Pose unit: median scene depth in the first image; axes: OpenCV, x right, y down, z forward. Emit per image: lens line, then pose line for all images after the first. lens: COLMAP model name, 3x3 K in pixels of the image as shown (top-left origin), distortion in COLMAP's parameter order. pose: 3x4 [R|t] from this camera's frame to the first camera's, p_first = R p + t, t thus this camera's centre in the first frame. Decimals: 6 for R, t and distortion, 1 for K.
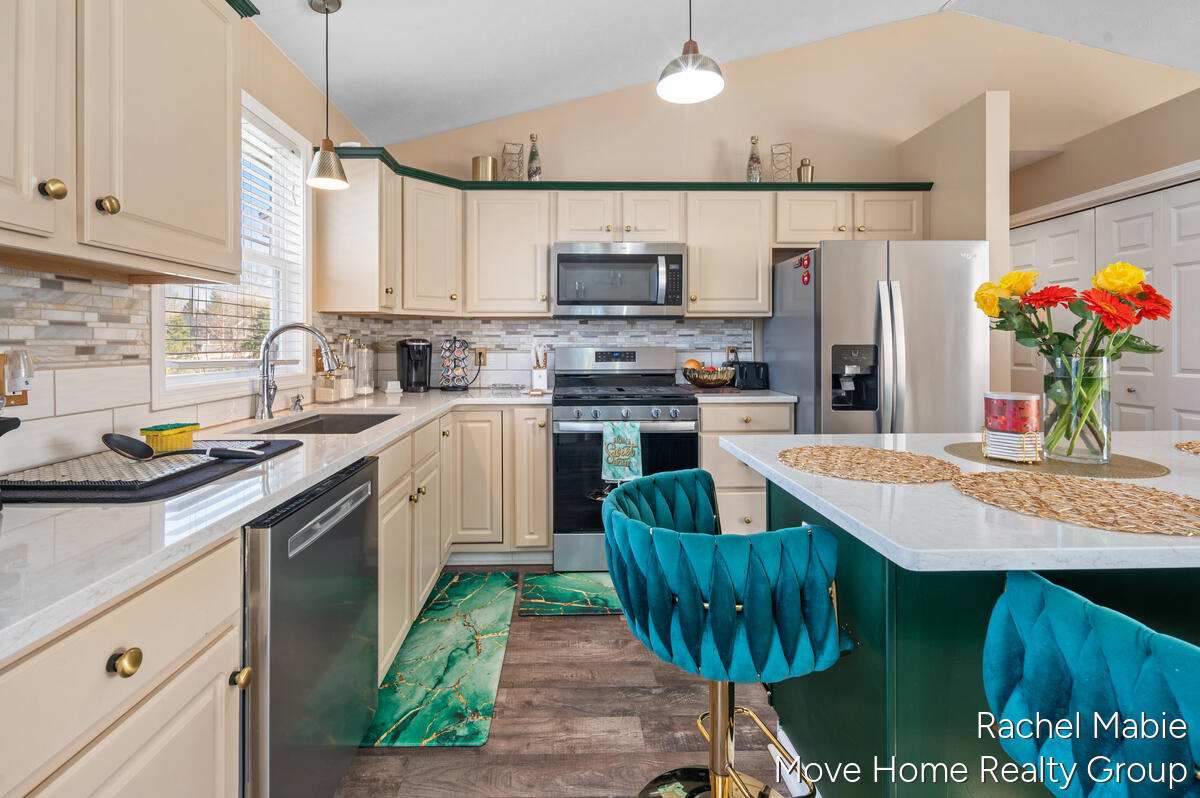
lens RADIAL K [[542.0, 0, 572.8], [0, 542.0, 343.2], [0, 0, 1]] dist [0.001300, -0.000061]
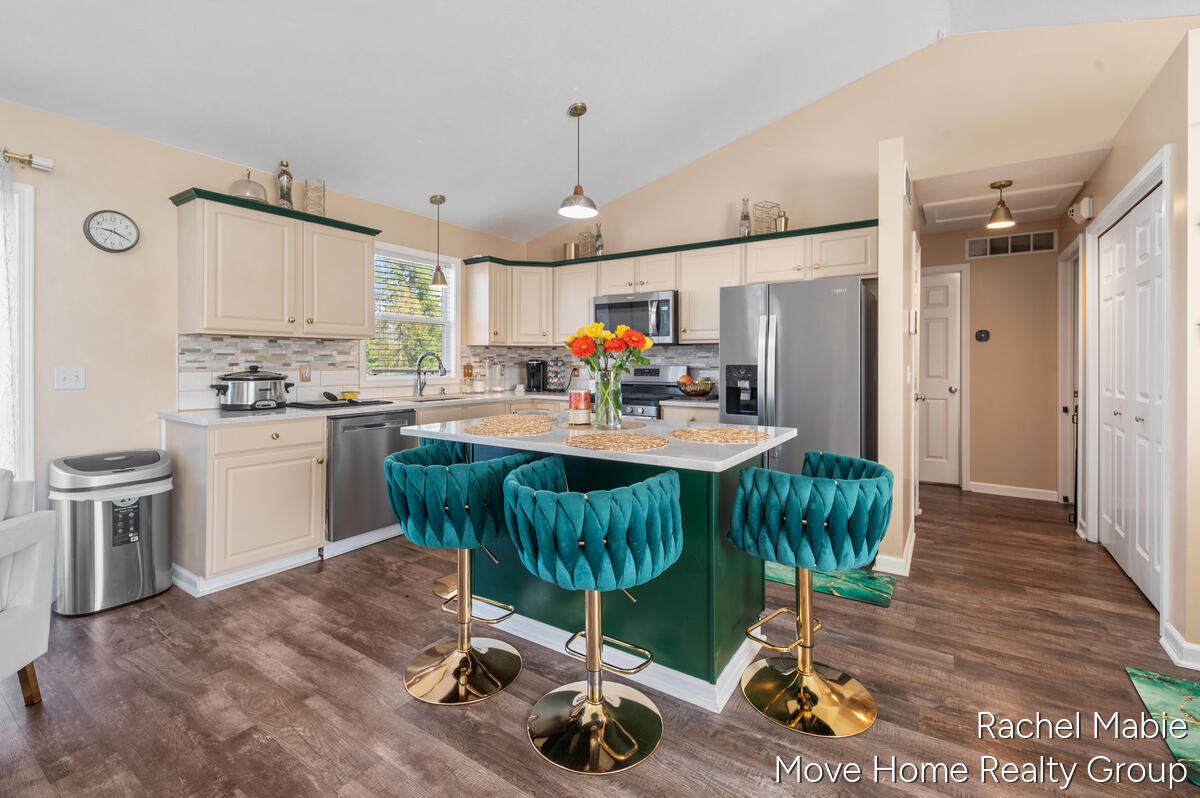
lens RADIAL K [[522.8, 0, 593.3], [0, 522.8, 365.5], [0, 0, 1]] dist [-0.000914, -0.000508]
pose [[0.818194, 0.008553, -0.574879, 0.827836], [-0.003950, 0.999949, 0.009255, -0.005387], [0.574929, -0.005302, 0.818186, -0.216391]]
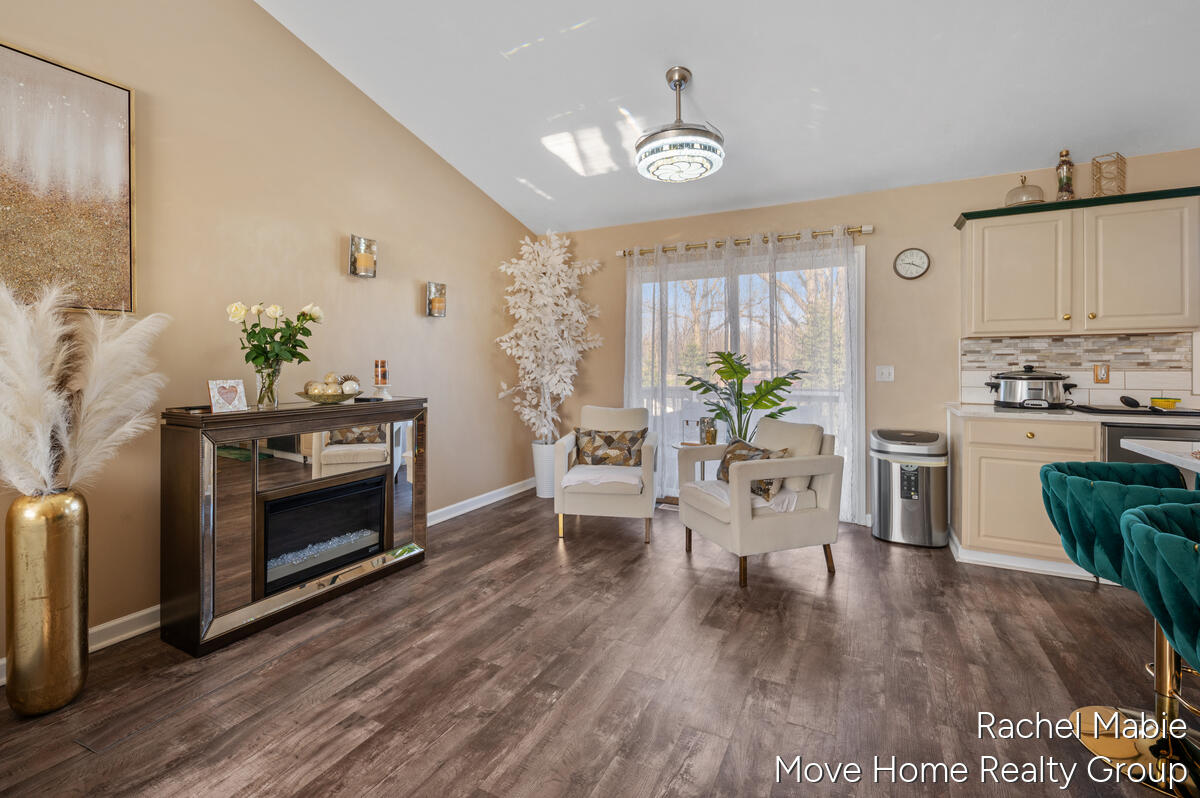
lens RADIAL K [[529.8, 0, 599.9], [0, 529.8, 365.9], [0, 0, 1]] dist [0.001846, 0.000003]
pose [[-0.467730, 0.011359, -0.883798, 1.041885], [0.006090, 0.999935, 0.009629, -0.007286], [0.883850, -0.000879, -0.467769, -0.015544]]
